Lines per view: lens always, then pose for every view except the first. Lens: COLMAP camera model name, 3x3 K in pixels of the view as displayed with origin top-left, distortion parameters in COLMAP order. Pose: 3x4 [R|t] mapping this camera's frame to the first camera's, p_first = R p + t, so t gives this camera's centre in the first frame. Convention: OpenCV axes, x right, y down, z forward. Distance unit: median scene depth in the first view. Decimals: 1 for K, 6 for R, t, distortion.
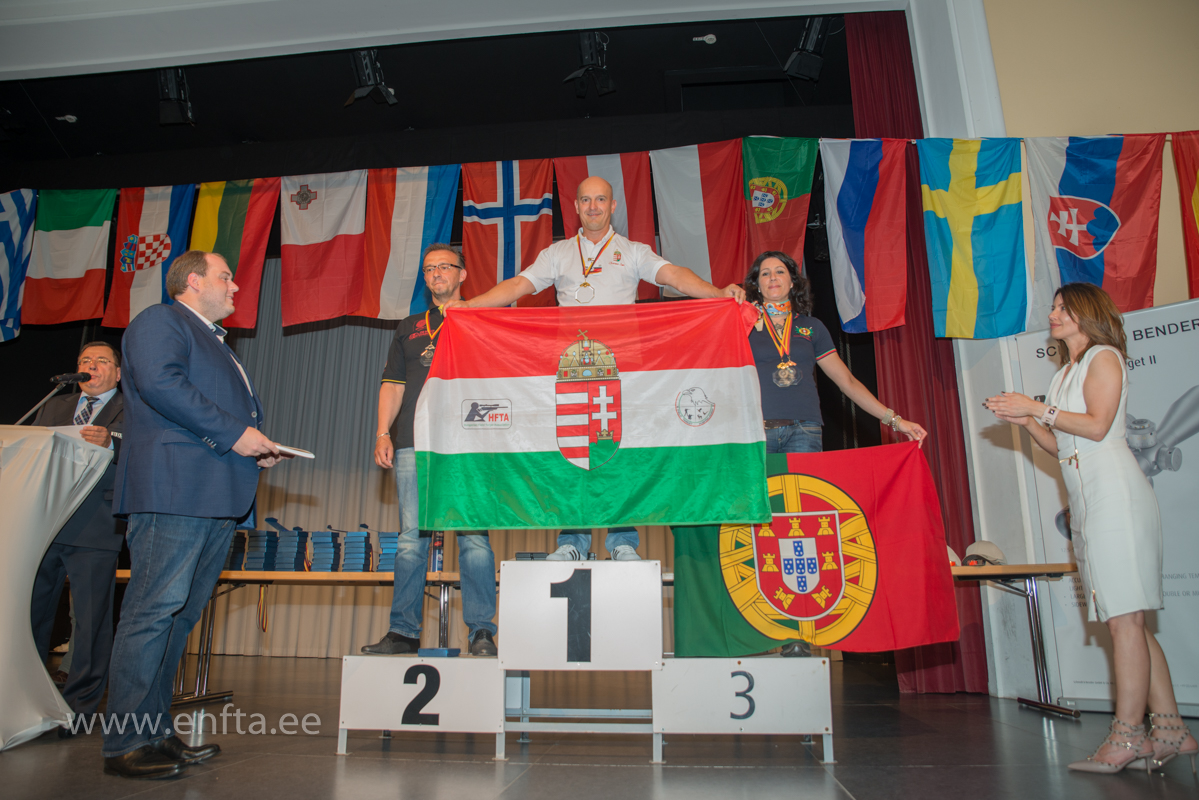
lens RADIAL K [[815.2, 0, 604.8], [0, 815.2, 399.0], [0, 0, 1]] dist [-0.111790, 0.072701]
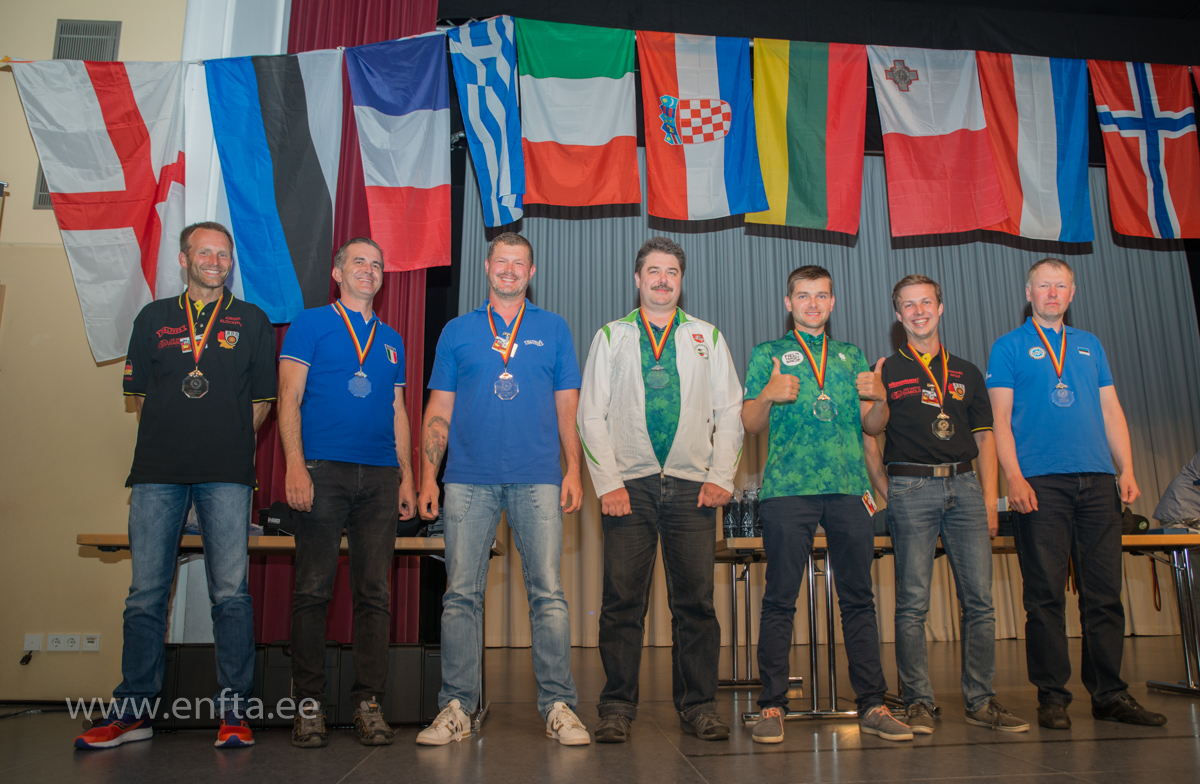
lens RADIAL K [[926.3, 0, 591.6], [0, 926.3, 397.8], [0, 0, 1]] dist [-0.091177, 0.059106]
pose [[0.982103, 0.037700, 0.184534, -0.866538], [-0.047948, 0.997527, 0.051391, 0.038524], [-0.182141, -0.059319, 0.981482, 0.149983]]
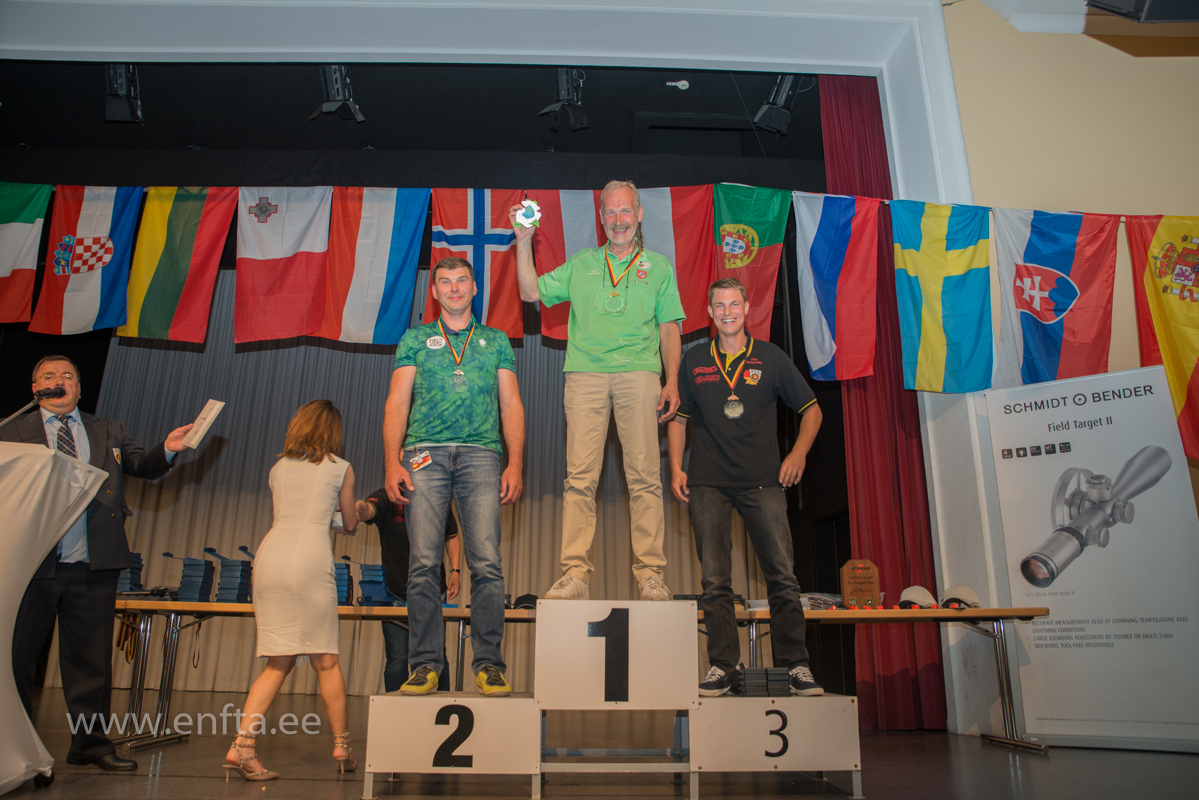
lens RADIAL K [[815.2, 0, 617.6], [0, 815.2, 413.2], [0, 0, 1]] dist [-0.111790, 0.072701]
pose [[0.990798, 0.044425, 0.127850, -0.067833], [-0.041713, 0.998846, -0.023820, -0.003291], [-0.128761, 0.018268, 0.991507, 0.000435]]
